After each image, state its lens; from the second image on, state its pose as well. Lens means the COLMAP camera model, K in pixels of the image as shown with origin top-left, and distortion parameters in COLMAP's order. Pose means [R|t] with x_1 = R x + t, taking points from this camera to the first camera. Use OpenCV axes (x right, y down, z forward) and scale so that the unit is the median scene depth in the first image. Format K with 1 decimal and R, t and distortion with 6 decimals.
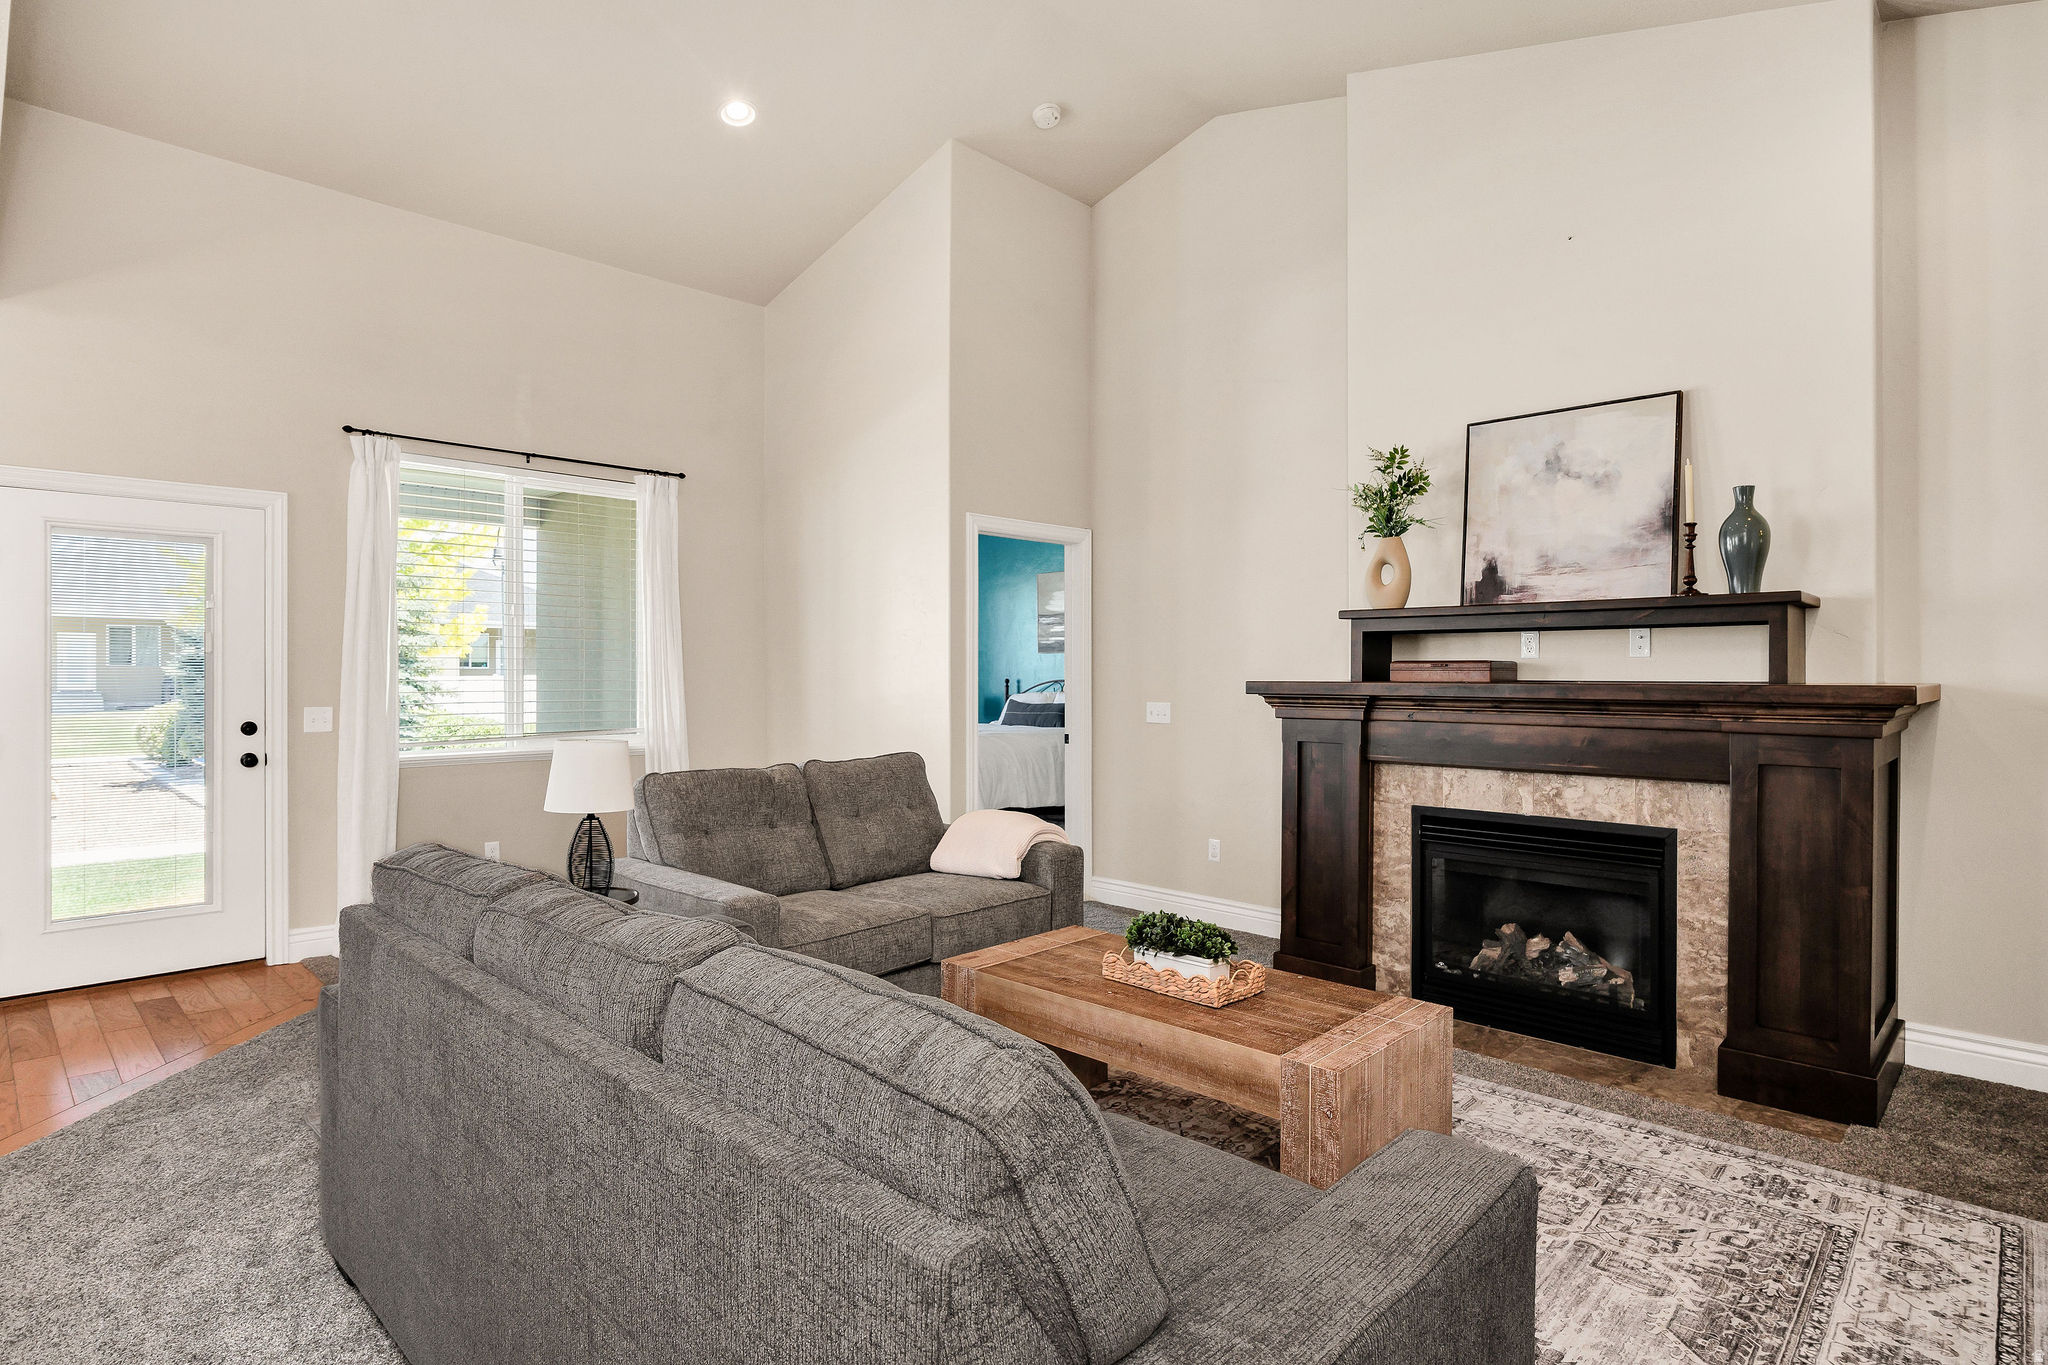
lens RADIAL K [[1078.9, 0, 1043.0], [0, 1078.9, 676.0], [0, 0, 1]] dist [-0.000033, 0.001015]
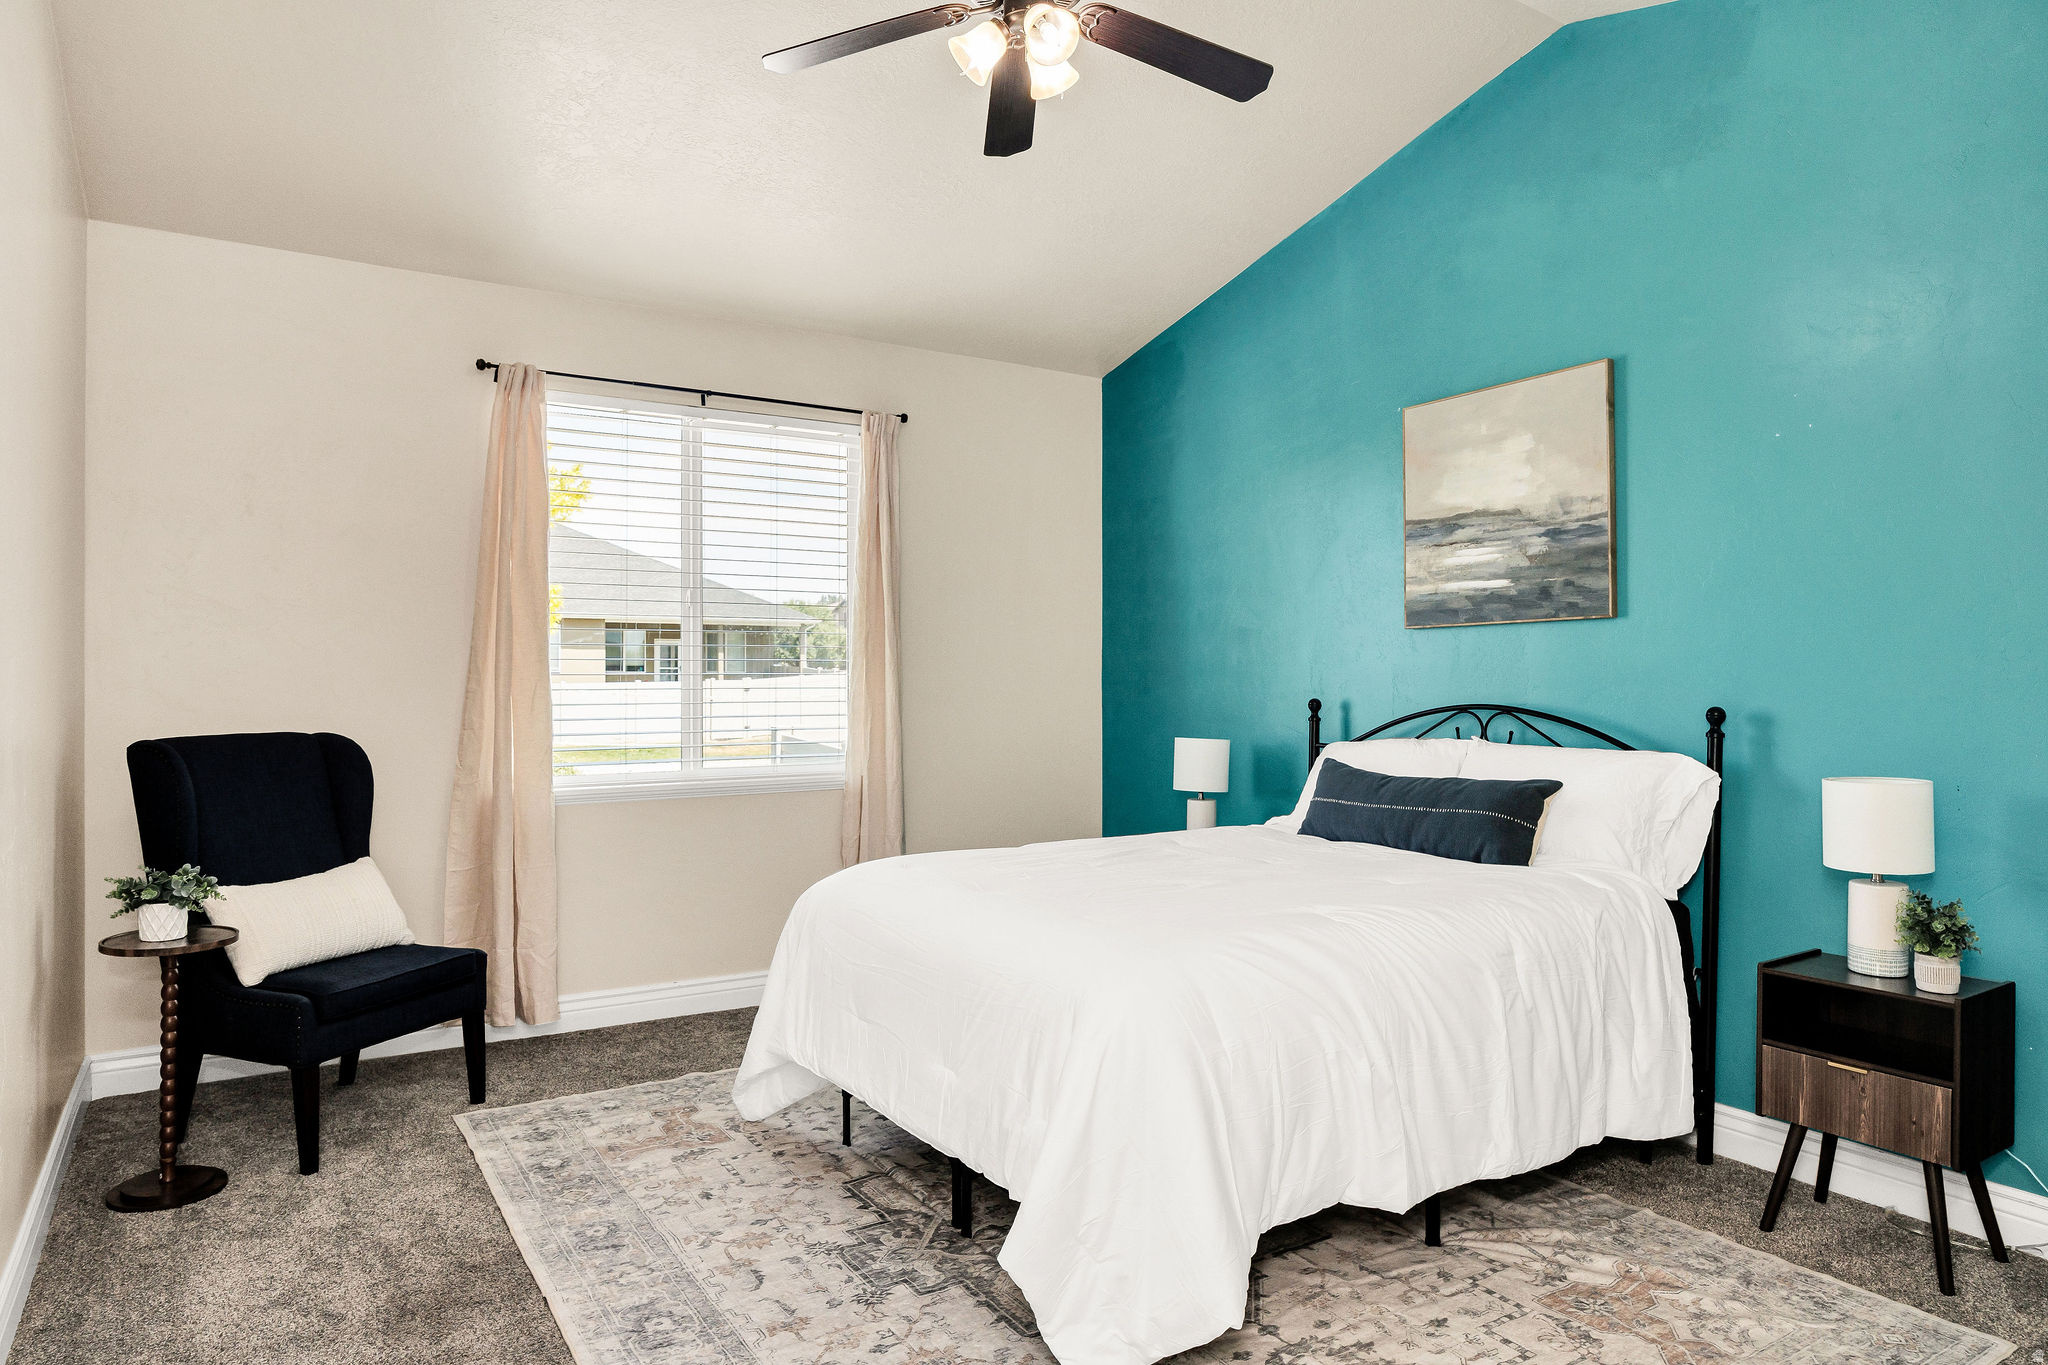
lens RADIAL K [[1295.8, 0, 1030.1], [0, 1295.8, 675.8], [0, 0, 1]] dist [-0.032036, 0.010553]
pose [[0.959977, 0.003910, -0.280051, -0.003921], [-0.006081, 0.999958, -0.006881, -0.001532], [0.280012, 0.008308, 0.959961, 0.562084]]
